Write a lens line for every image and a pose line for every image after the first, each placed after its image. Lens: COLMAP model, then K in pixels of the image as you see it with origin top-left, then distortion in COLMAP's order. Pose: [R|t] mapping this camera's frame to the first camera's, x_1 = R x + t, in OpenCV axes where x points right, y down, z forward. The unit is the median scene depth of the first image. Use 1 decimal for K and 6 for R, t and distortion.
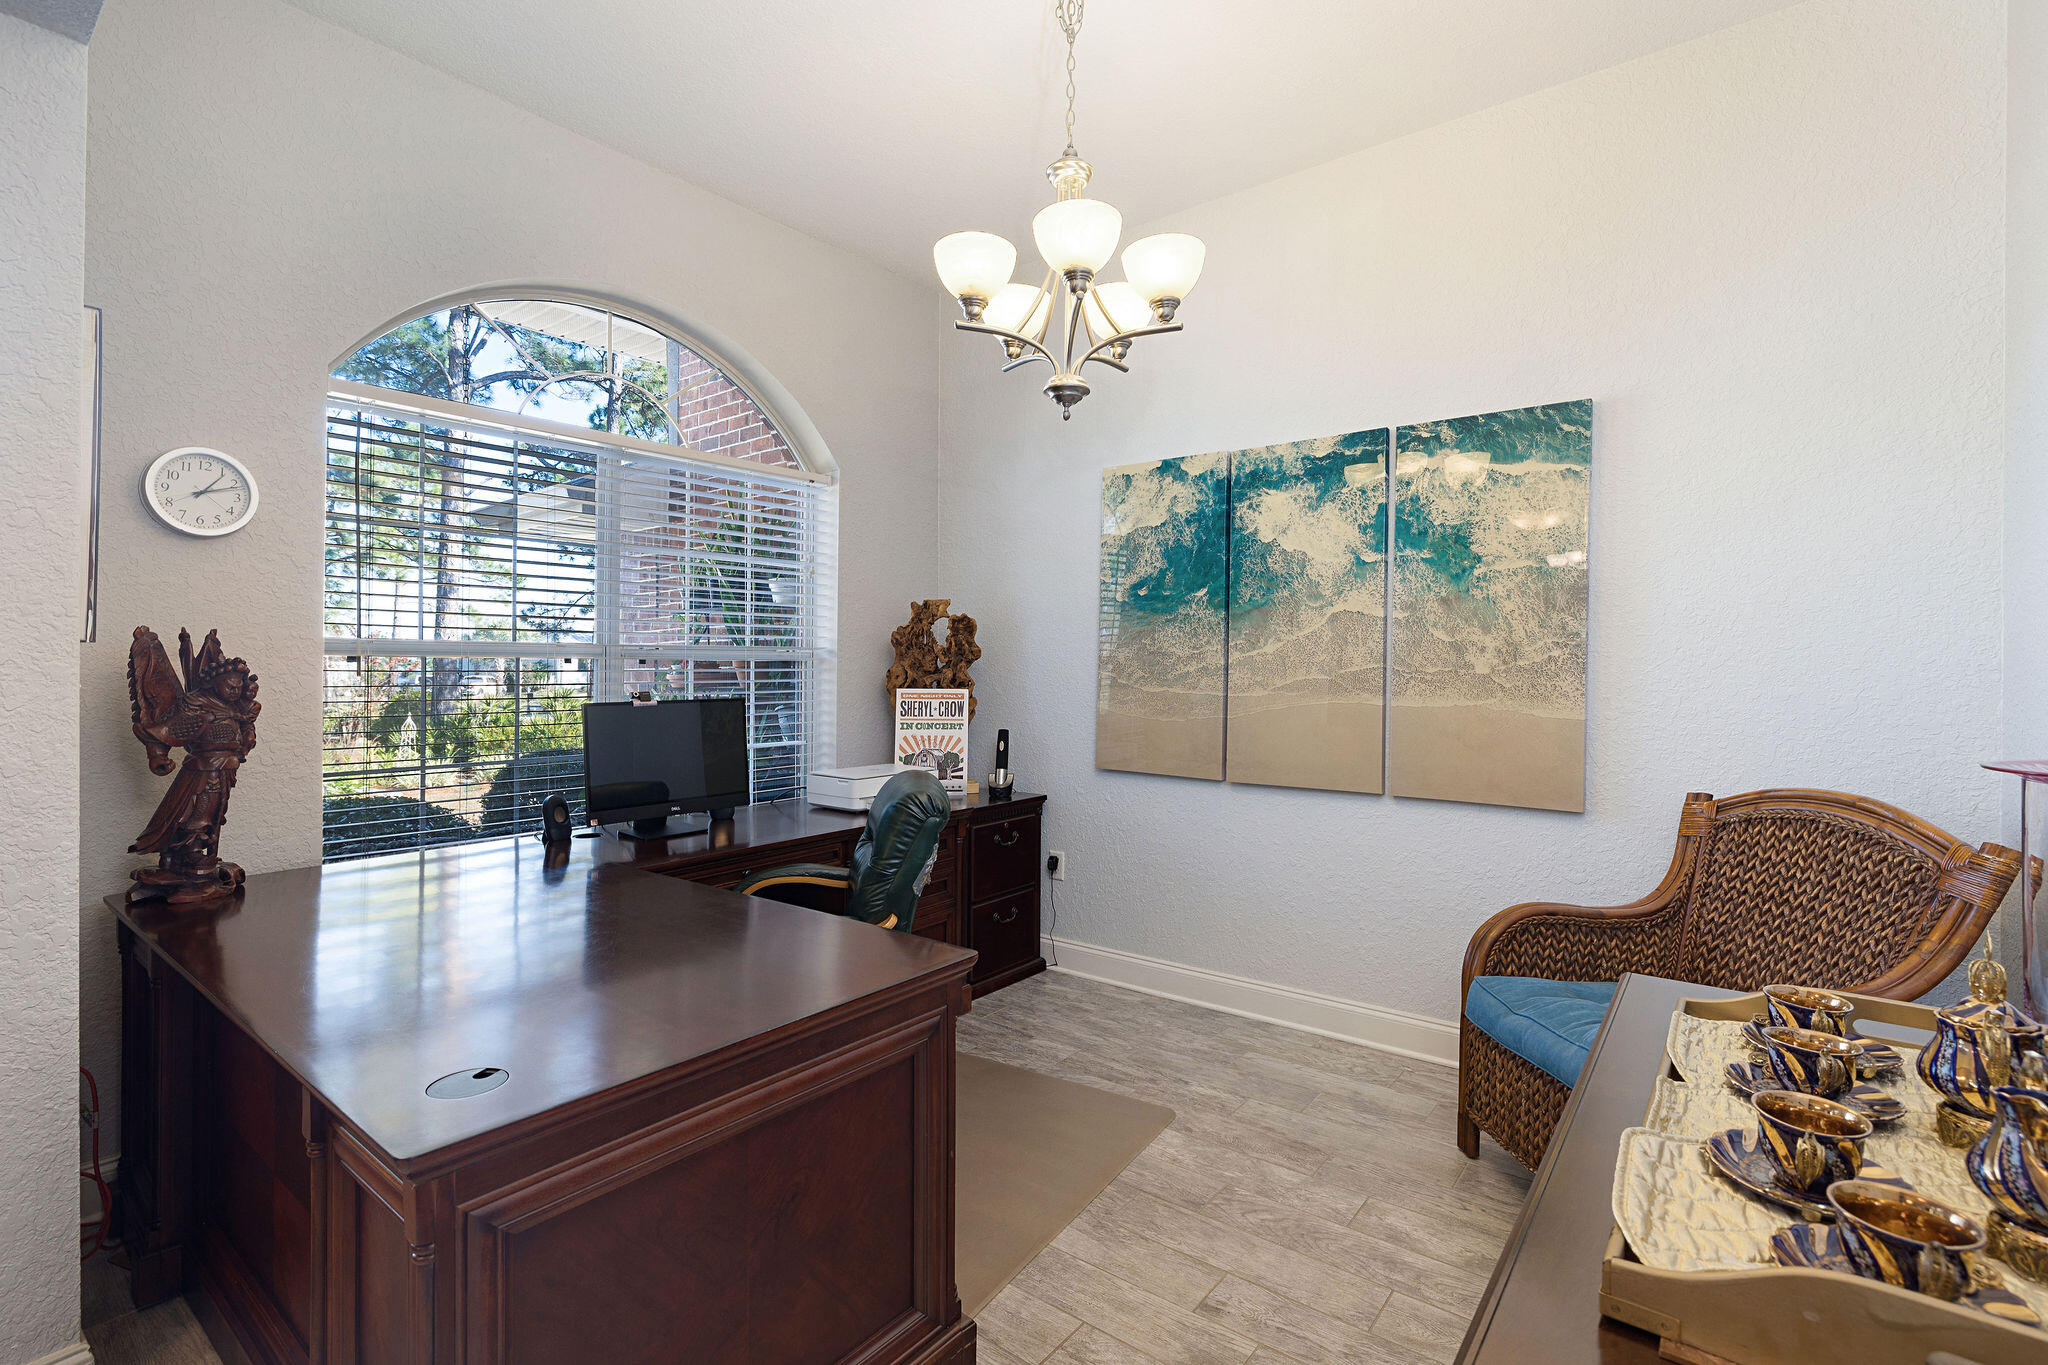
lens RADIAL K [[924.3, 0, 1014.8], [0, 924.3, 685.9], [0, 0, 1]] dist [-0.002810, 0.000018]
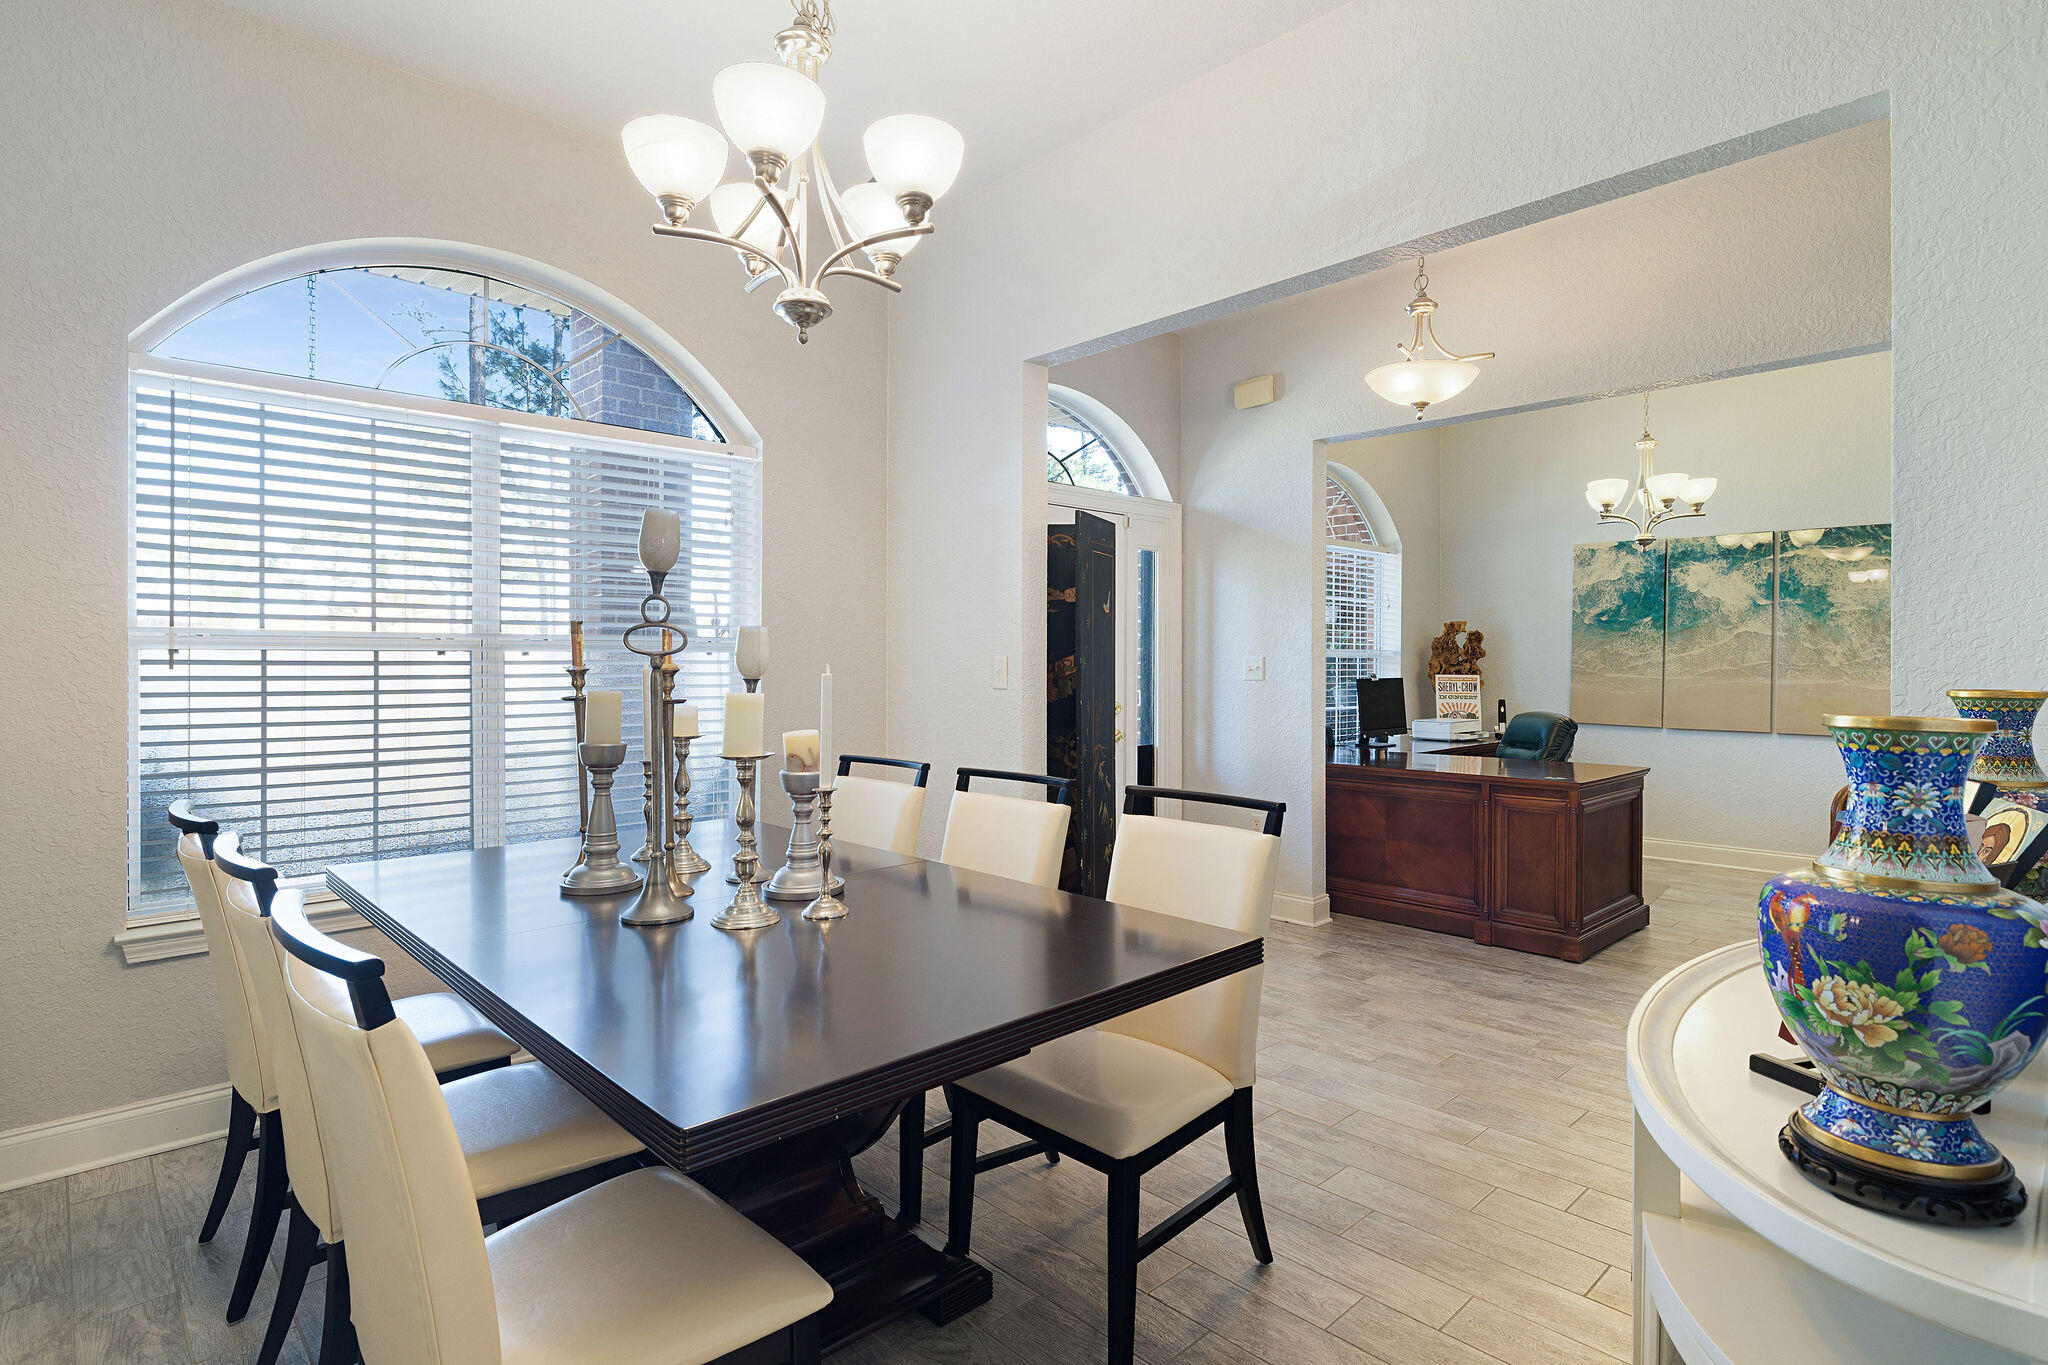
lens RADIAL K [[982.3, 0, 1034.6], [0, 982.3, 671.4], [0, 0, 1]] dist [-0.006417, 0.000337]
pose [[0.987468, 0.003903, -0.157771, -0.645361], [-0.005280, 0.999952, -0.008310, 0.018046], [0.157731, 0.009039, 0.987441, -1.000985]]
